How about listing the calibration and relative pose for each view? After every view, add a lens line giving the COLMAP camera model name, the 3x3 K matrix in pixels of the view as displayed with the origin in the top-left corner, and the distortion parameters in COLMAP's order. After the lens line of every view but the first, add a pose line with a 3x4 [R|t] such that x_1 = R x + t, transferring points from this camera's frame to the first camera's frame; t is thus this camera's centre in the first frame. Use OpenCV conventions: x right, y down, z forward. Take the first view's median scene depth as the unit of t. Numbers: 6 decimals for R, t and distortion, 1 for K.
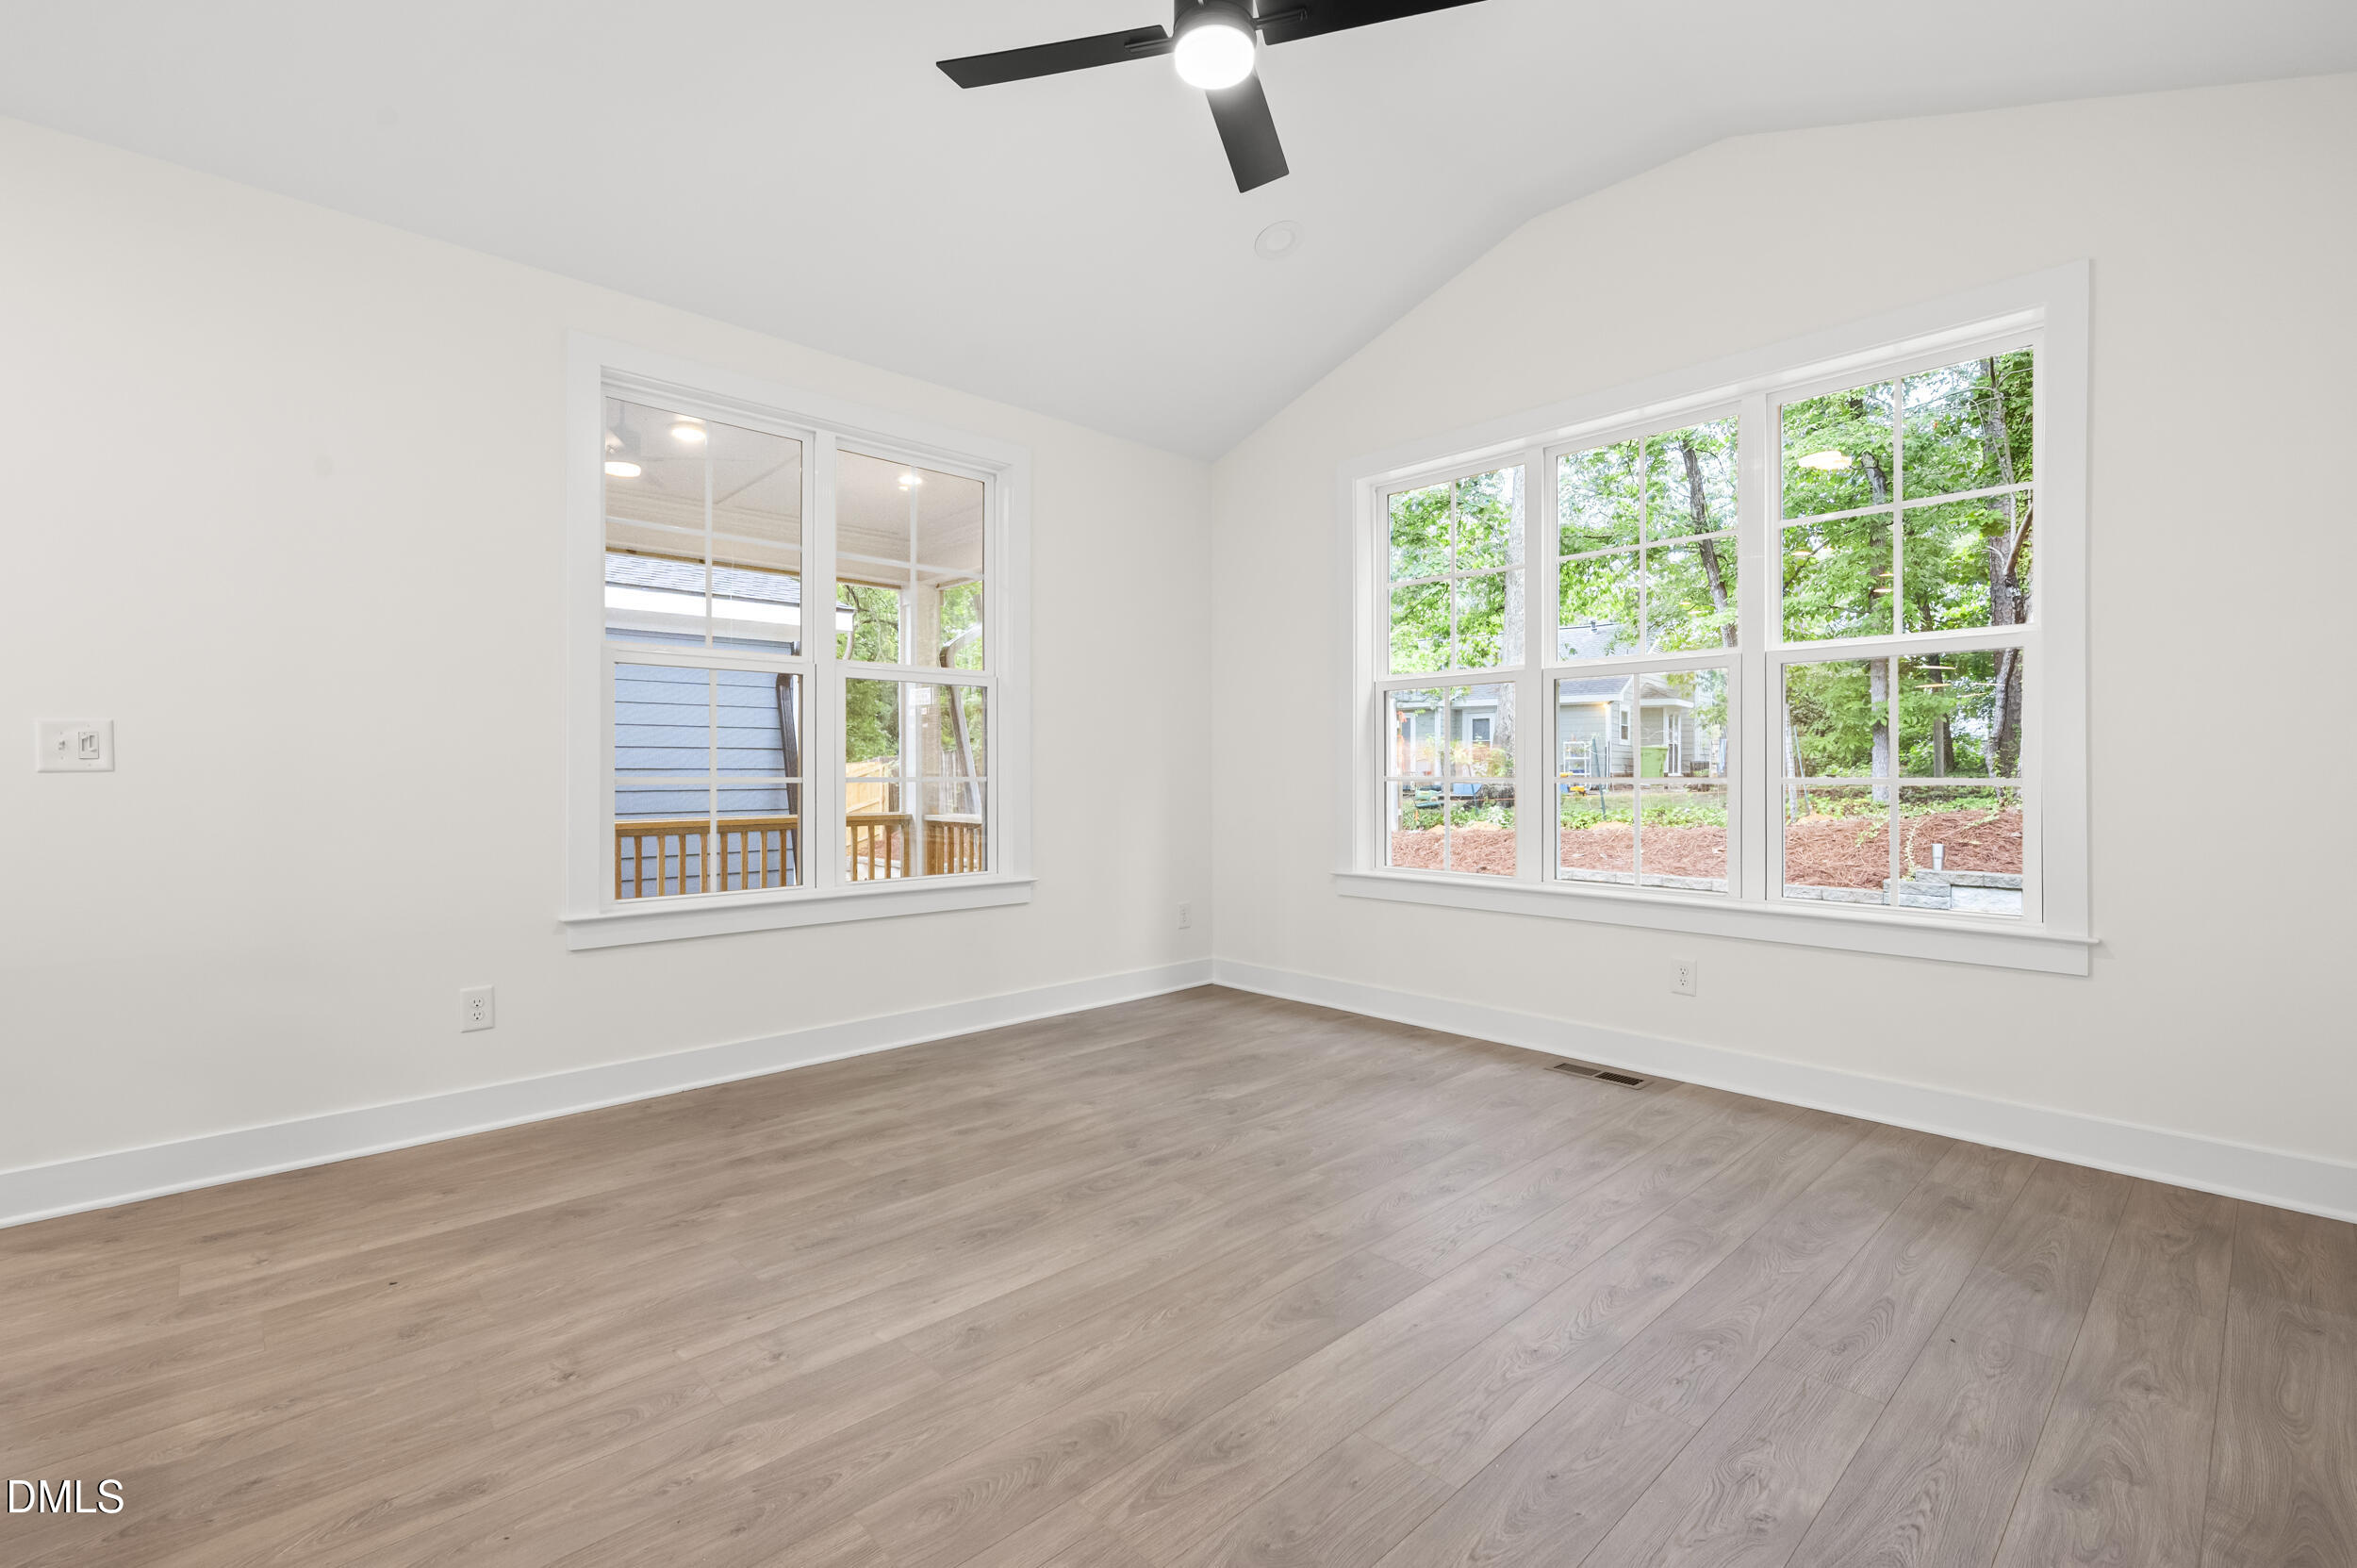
lens RADIAL K [[1020.7, 0, 1231.3], [0, 1020.7, 761.5], [0, 0, 1]] dist [0.020863, 0.000379]
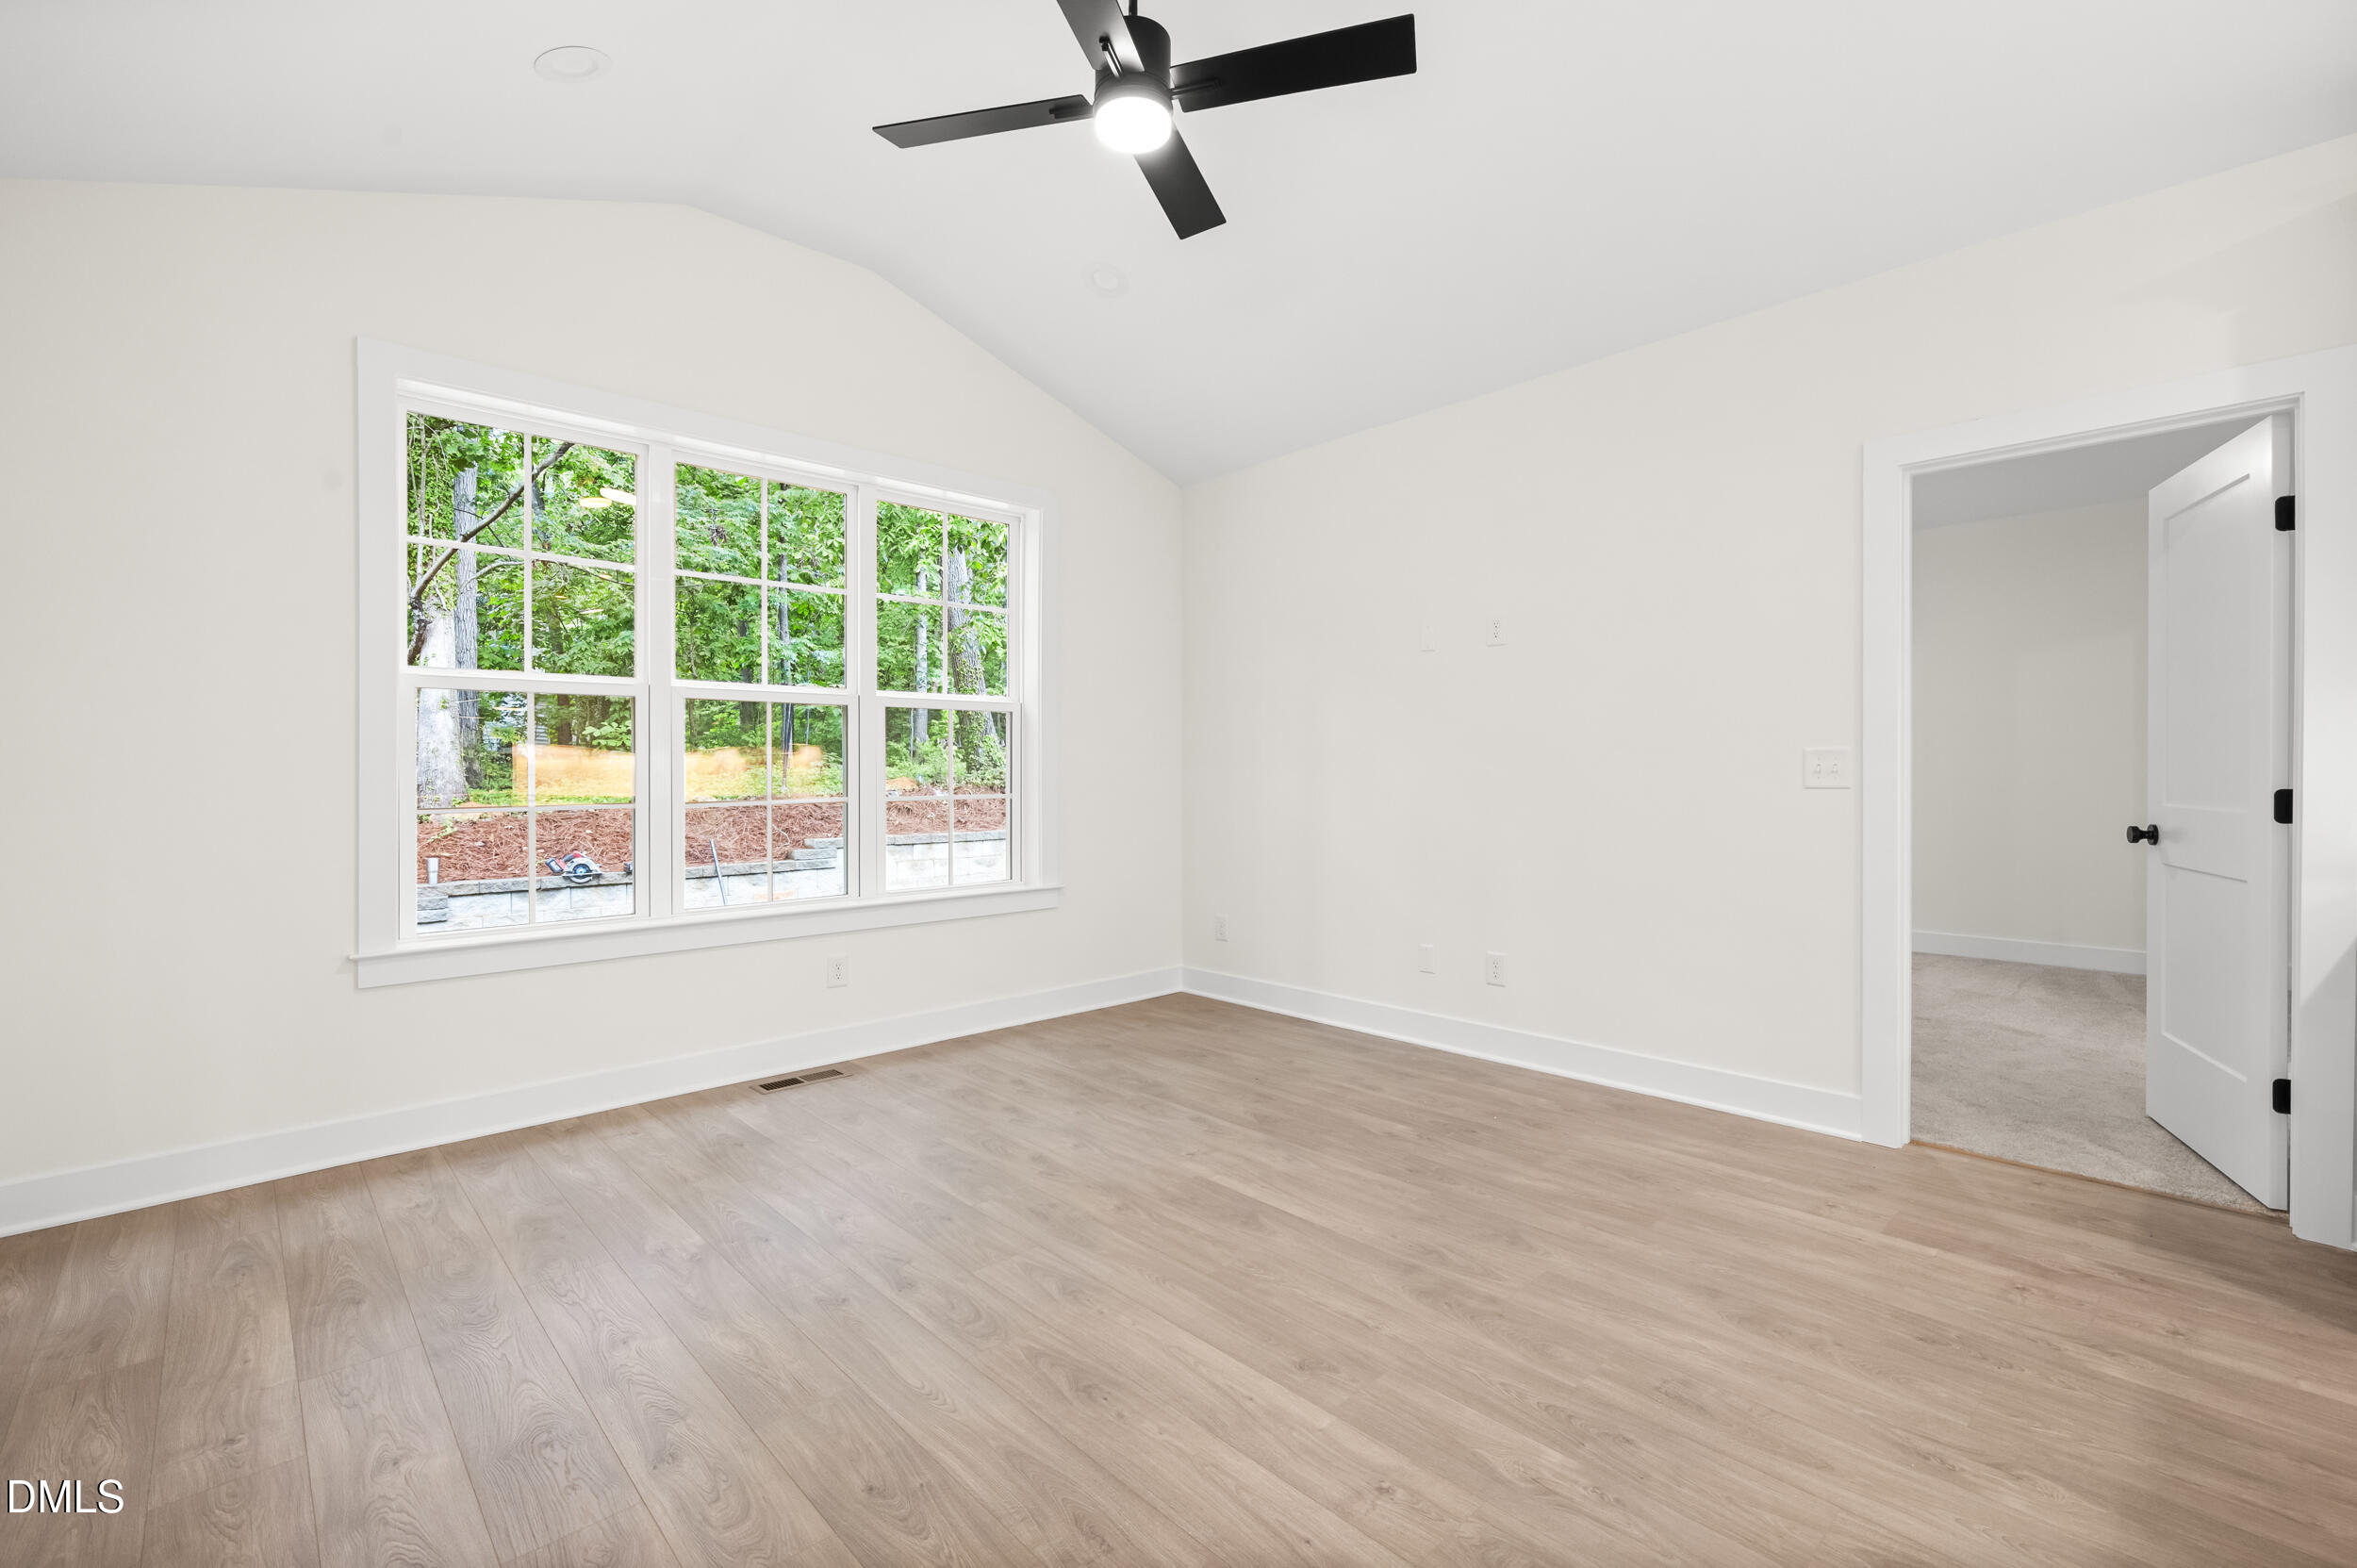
lens RADIAL K [[1020.7, 0, 1181.8], [0, 1020.7, 788.6], [0, 0, 1]] dist [0.020863, 0.000379]
pose [[0.019107, -0.004529, 0.999807, -0.924056], [-0.011717, 0.999920, 0.004754, 0.003590], [-0.999749, -0.011806, 0.019053, 0.835623]]
